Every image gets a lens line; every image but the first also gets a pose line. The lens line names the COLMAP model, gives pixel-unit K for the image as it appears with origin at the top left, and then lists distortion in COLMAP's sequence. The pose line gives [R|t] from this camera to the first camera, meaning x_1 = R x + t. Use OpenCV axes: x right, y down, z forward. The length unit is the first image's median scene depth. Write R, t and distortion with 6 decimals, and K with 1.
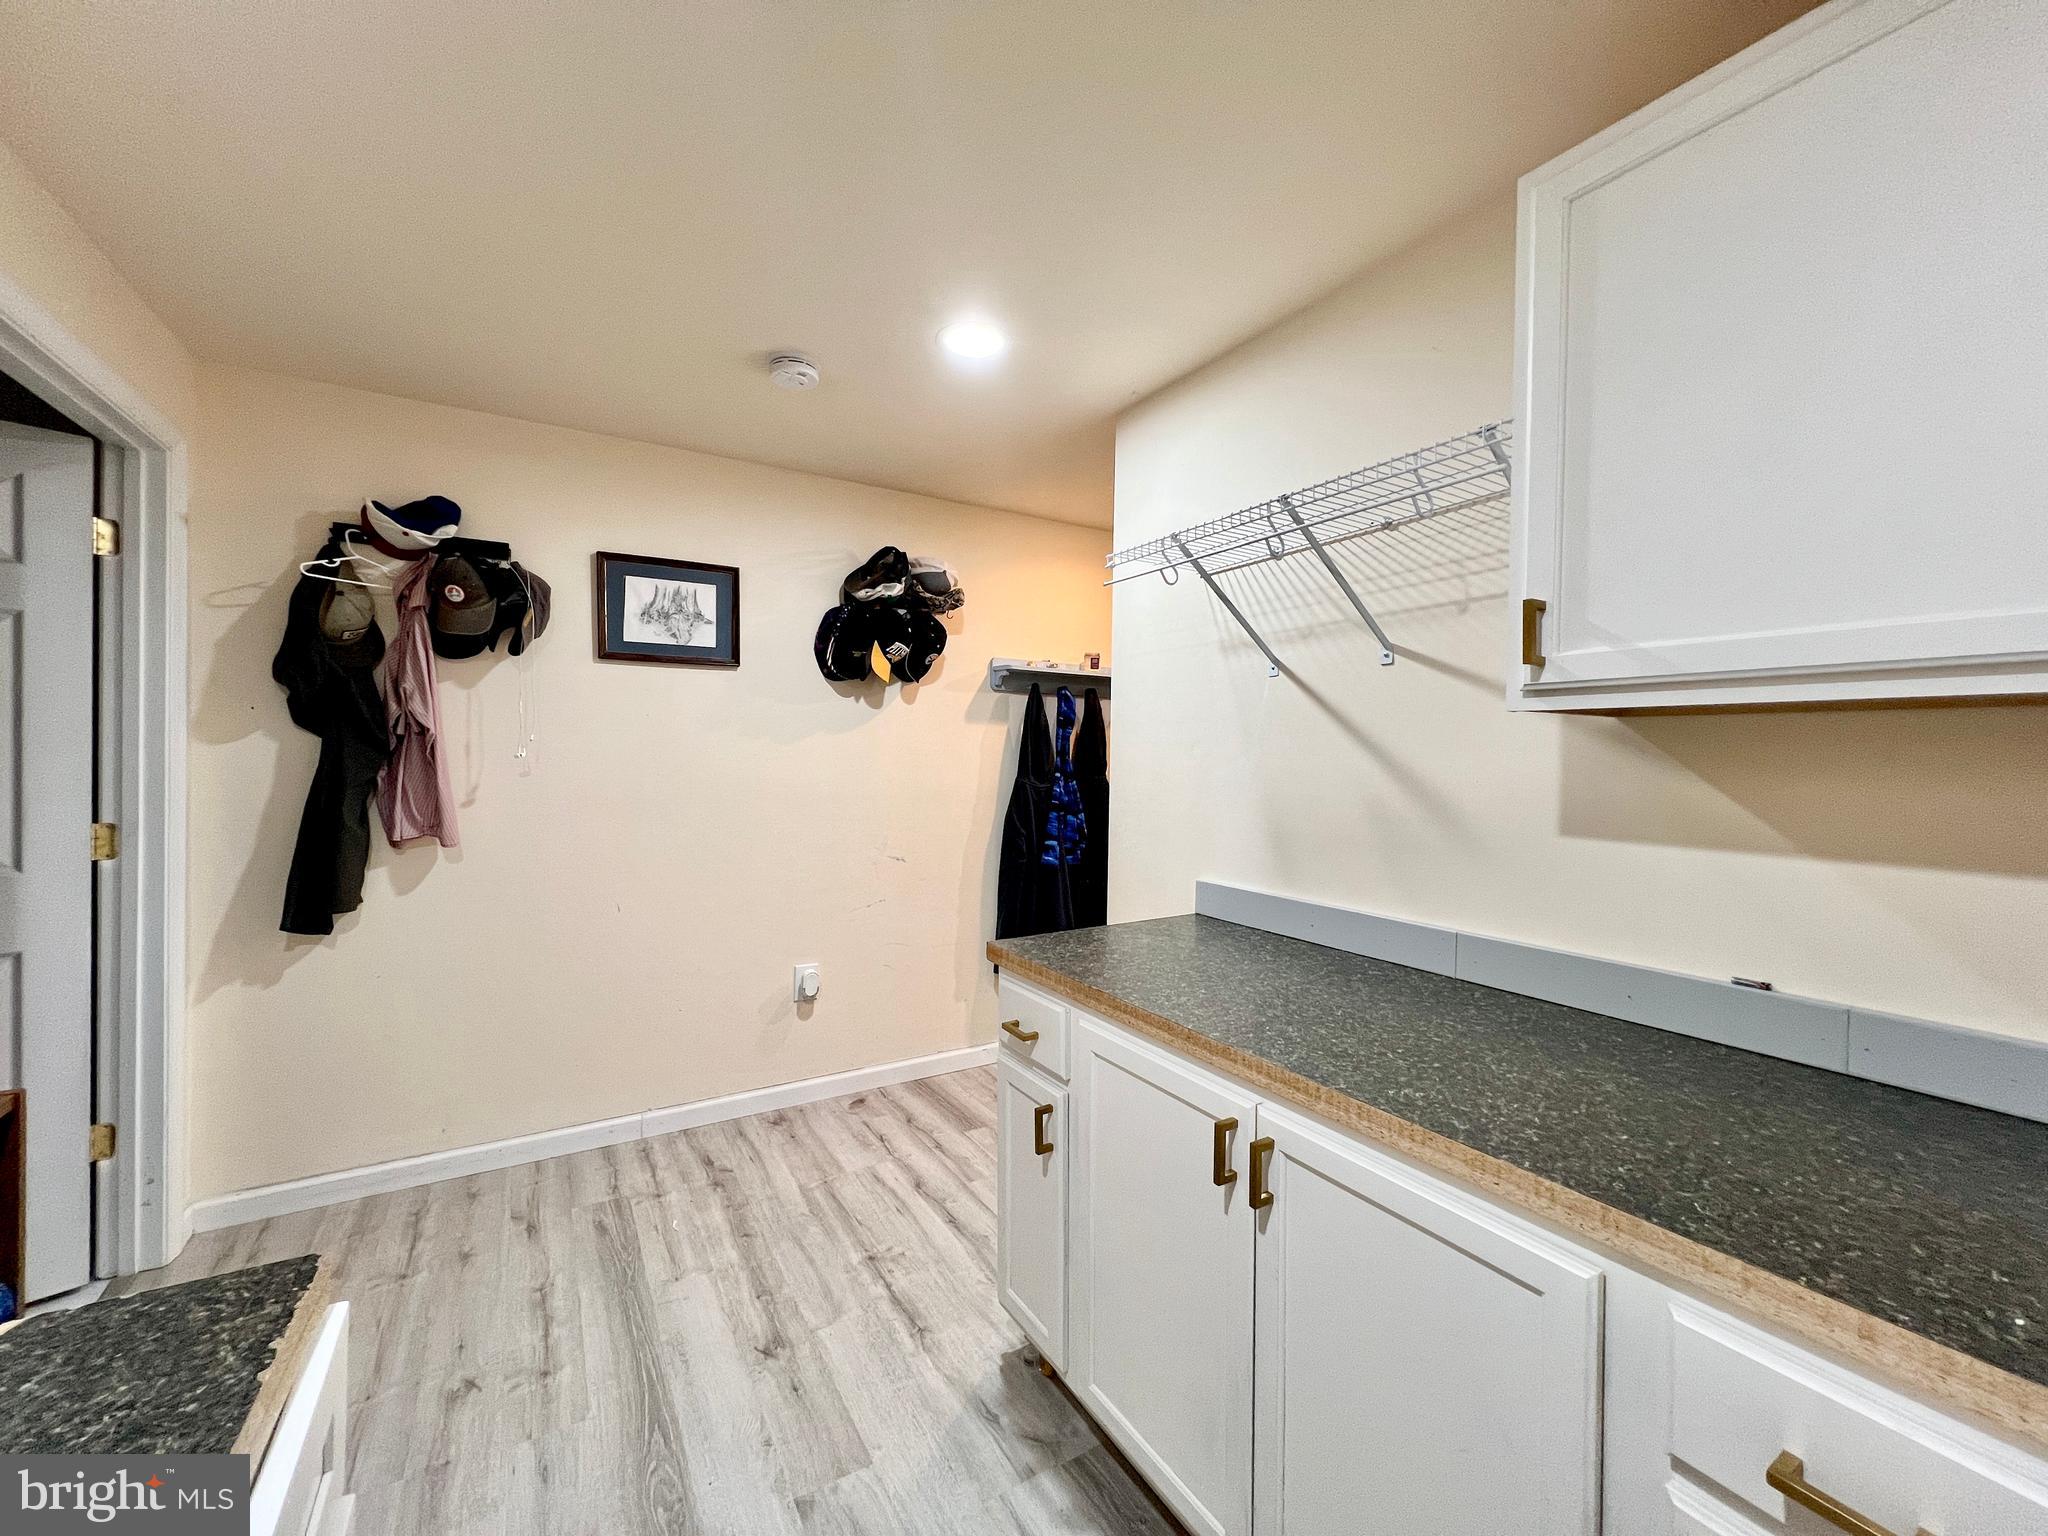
lens RADIAL K [[821.3, 0, 1026.9], [0, 821.3, 762.7], [0, 0, 1]] dist [-0.000338, 0.000285]
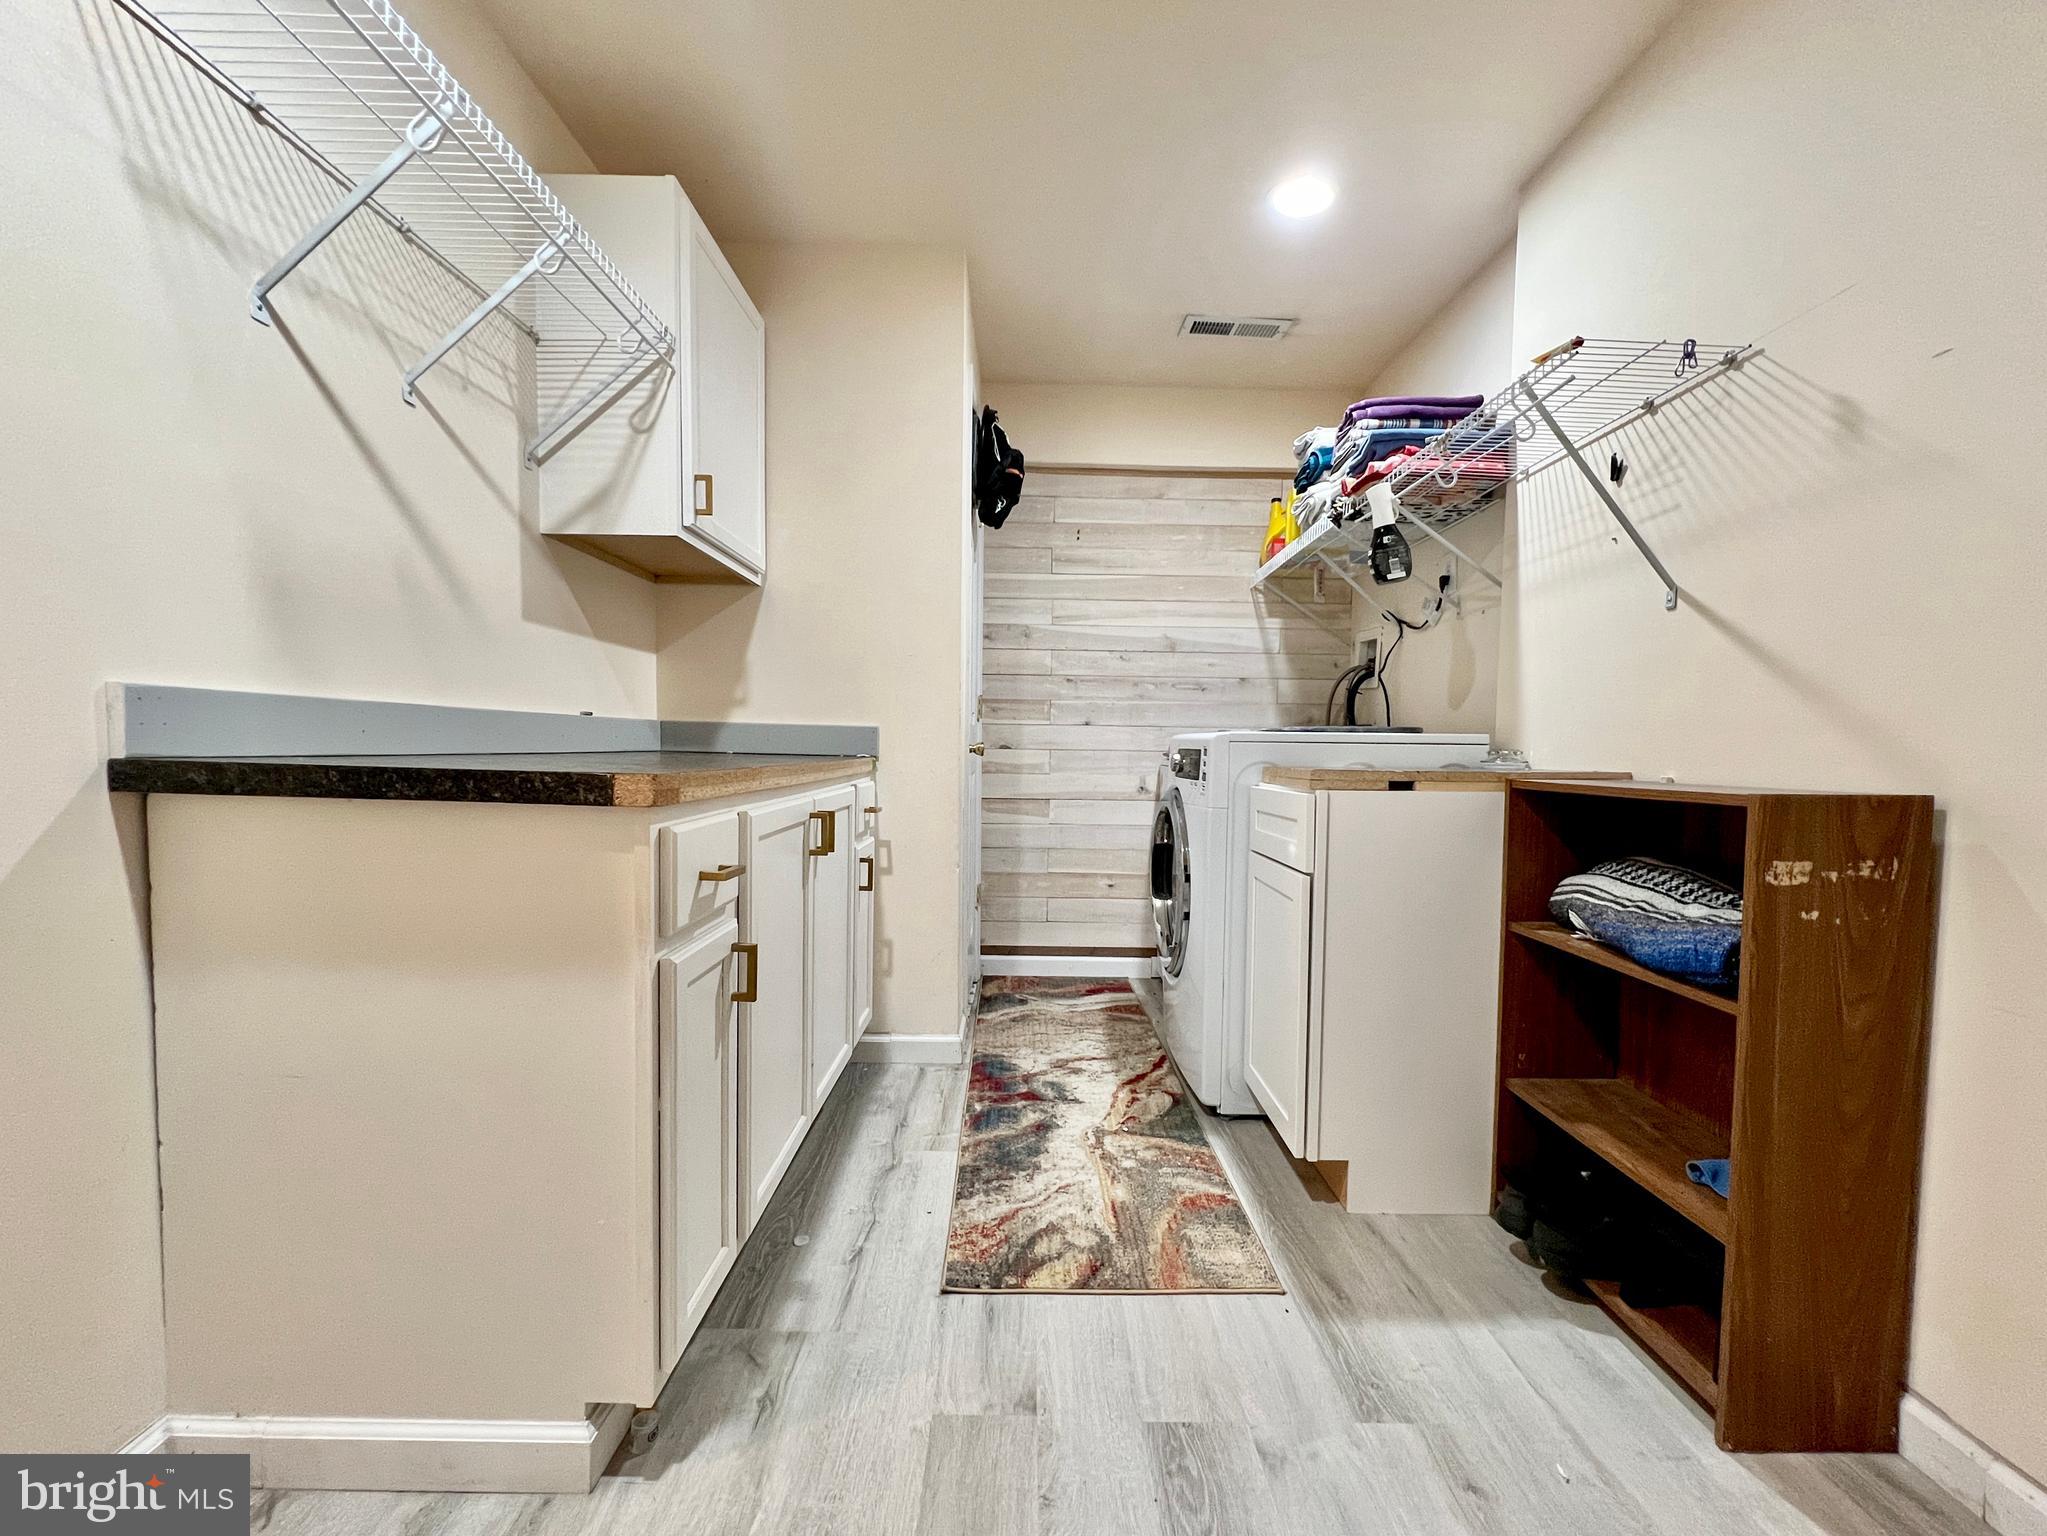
lens RADIAL K [[831.1, 0, 1057.7], [0, 831.1, 772.7], [0, 0, 1]] dist [0.000262, -0.000032]
pose [[-0.868108, -0.048544, 0.493996, -0.616728], [-0.024273, 0.998167, 0.055432, 0.207218], [-0.495781, 0.036130, -0.867696, 1.533968]]
